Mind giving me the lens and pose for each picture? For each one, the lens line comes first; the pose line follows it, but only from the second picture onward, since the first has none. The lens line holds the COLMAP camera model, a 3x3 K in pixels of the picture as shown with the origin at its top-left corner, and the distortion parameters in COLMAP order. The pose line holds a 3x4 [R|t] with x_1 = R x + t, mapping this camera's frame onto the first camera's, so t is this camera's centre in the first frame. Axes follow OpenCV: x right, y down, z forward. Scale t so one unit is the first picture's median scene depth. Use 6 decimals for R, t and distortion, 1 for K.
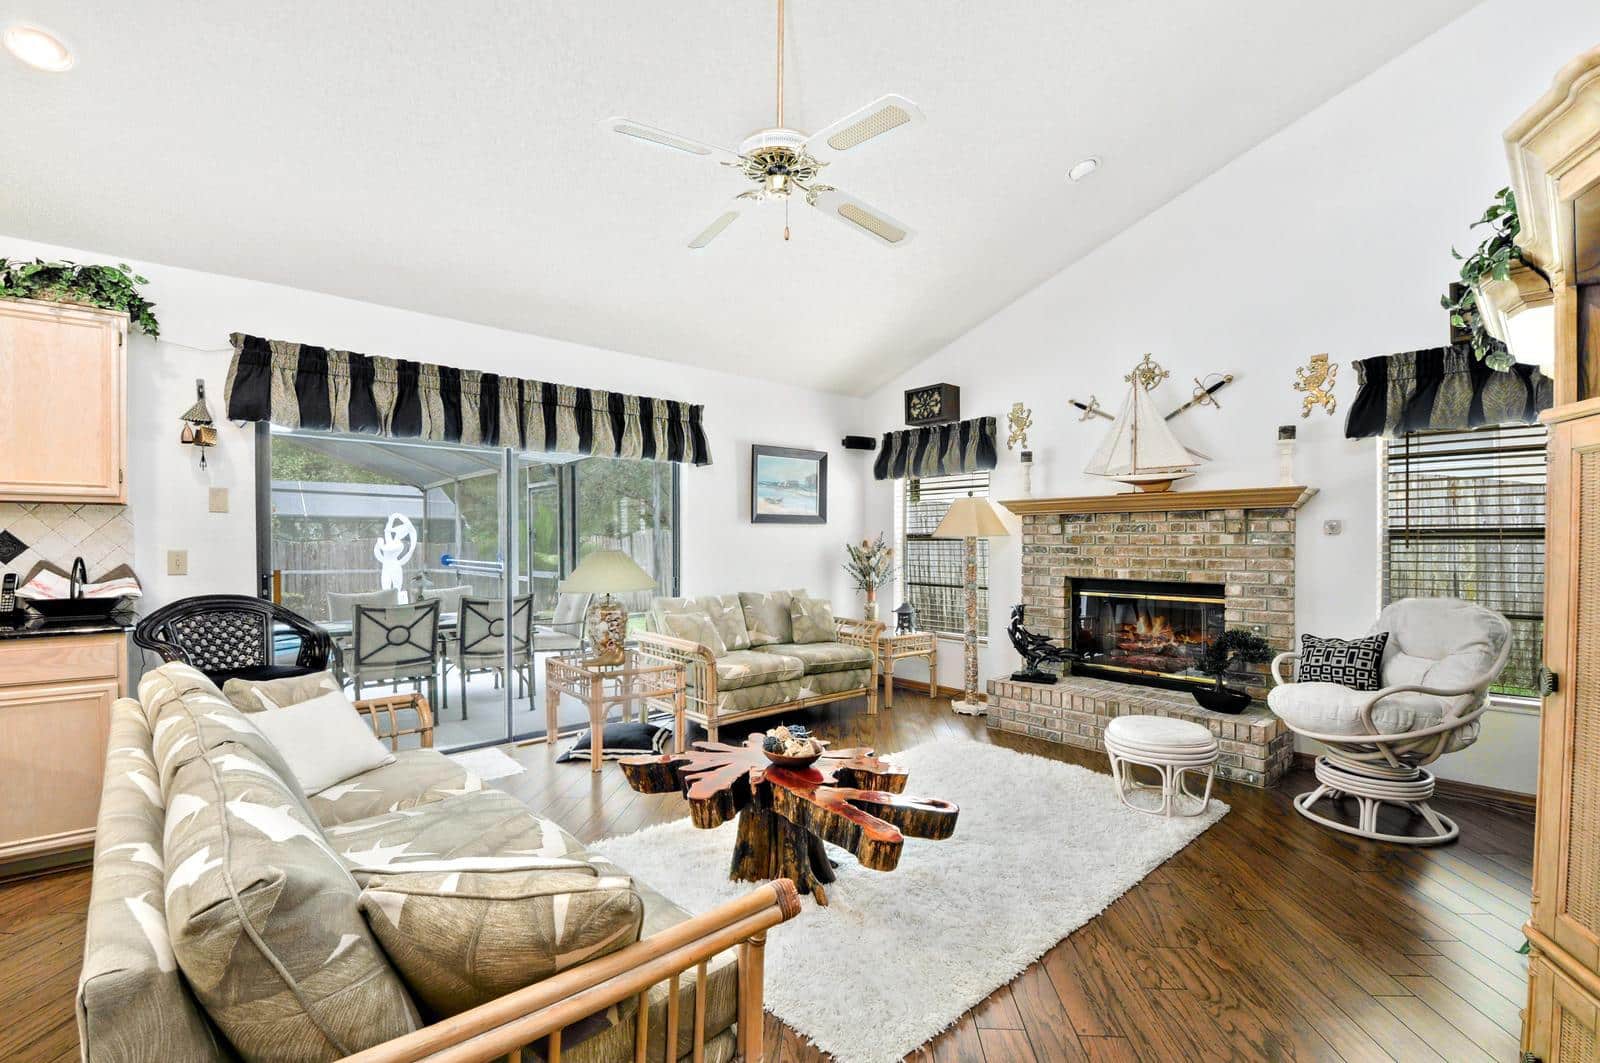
lens RADIAL K [[702.7, 0, 815.9], [0, 702.7, 549.6], [0, 0, 1]] dist [0.012658, -0.017577]
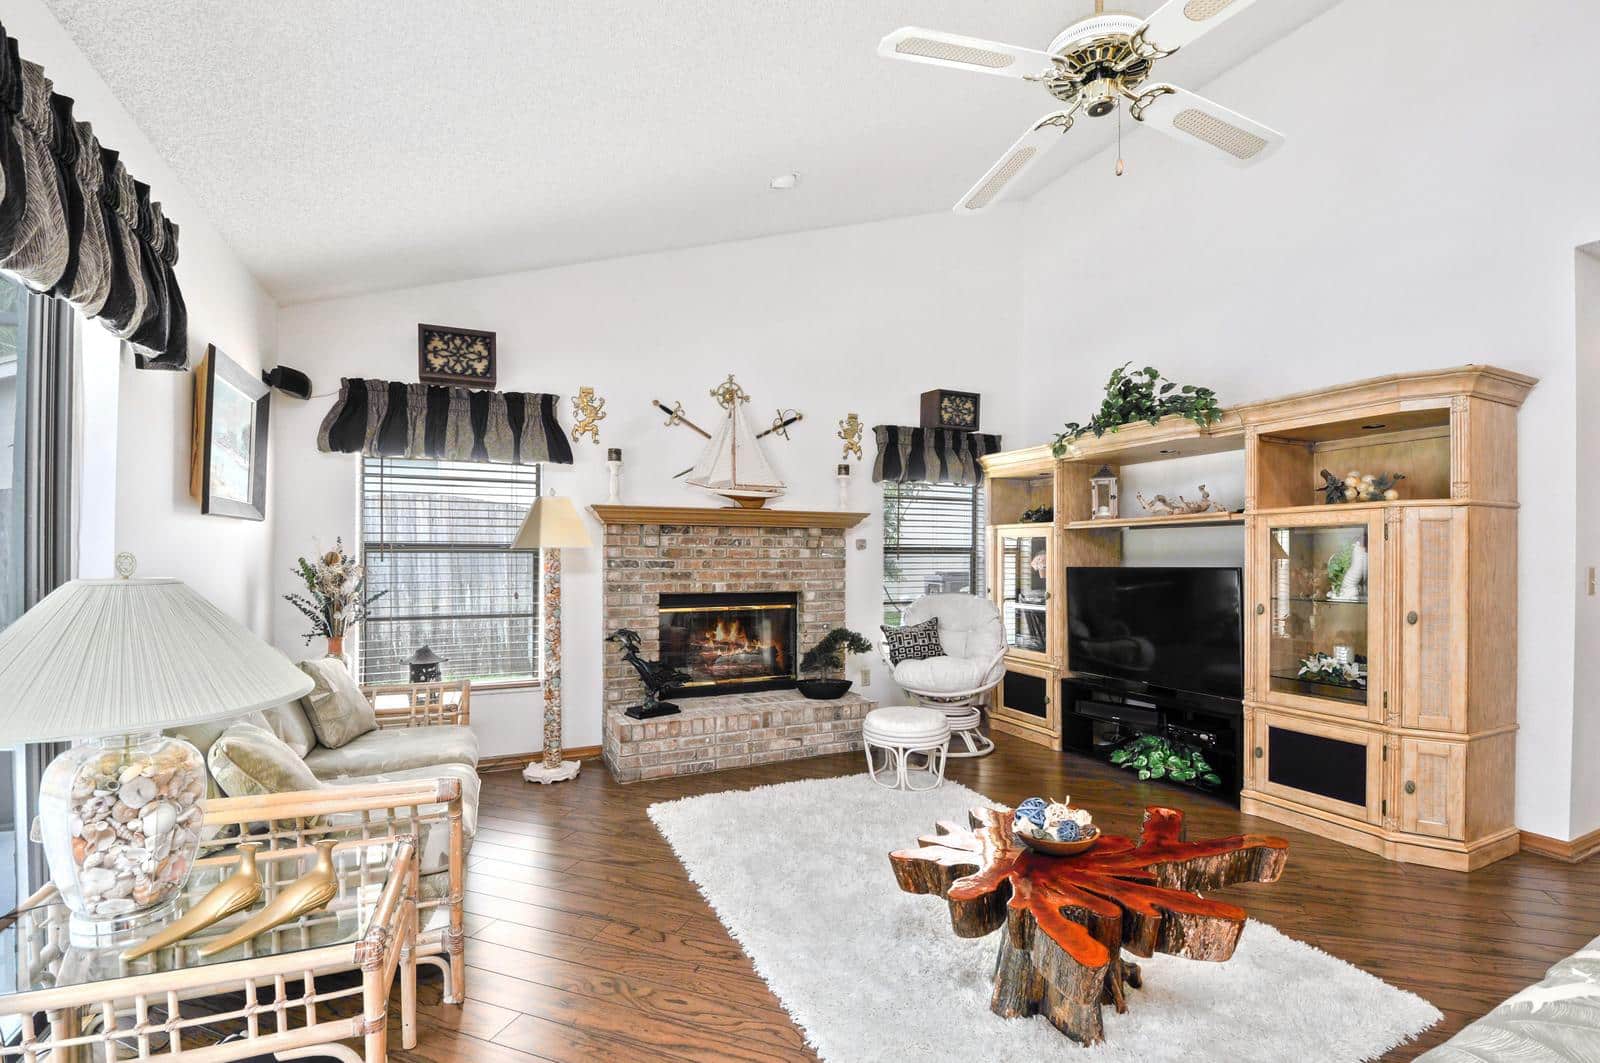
lens RADIAL K [[707.0, 0, 835.0], [0, 707.0, 551.1], [0, 0, 1]] dist [0.011962, -0.022754]
pose [[0.300200, 0.005801, 0.953859, -0.476103], [0.008189, 0.999929, -0.008659, -0.006635], [-0.953841, 0.010410, 0.300132, 0.539768]]
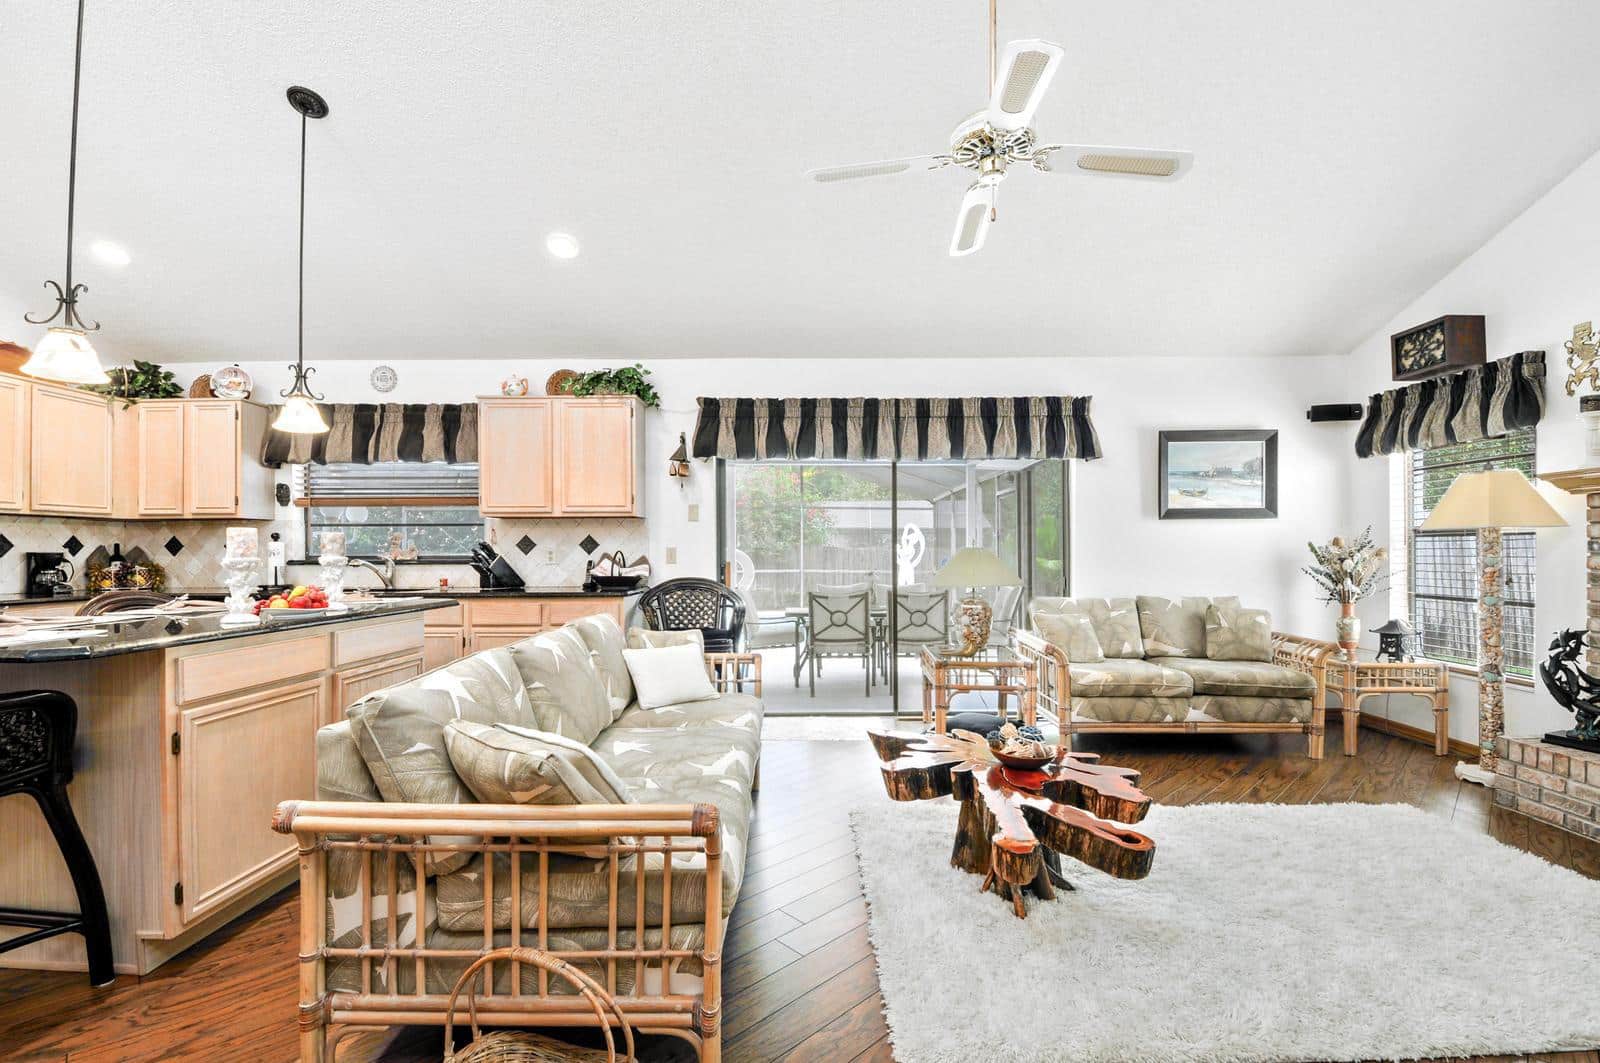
lens RADIAL K [[707.0, 0, 835.0], [0, 707.0, 551.1], [0, 0, 1]] dist [0.011962, -0.022754]
pose [[0.744661, -0.003614, -0.667433, 0.229012], [-0.003448, 0.999951, -0.009262, 0.014116], [0.667434, 0.009198, 0.744613, 0.064762]]
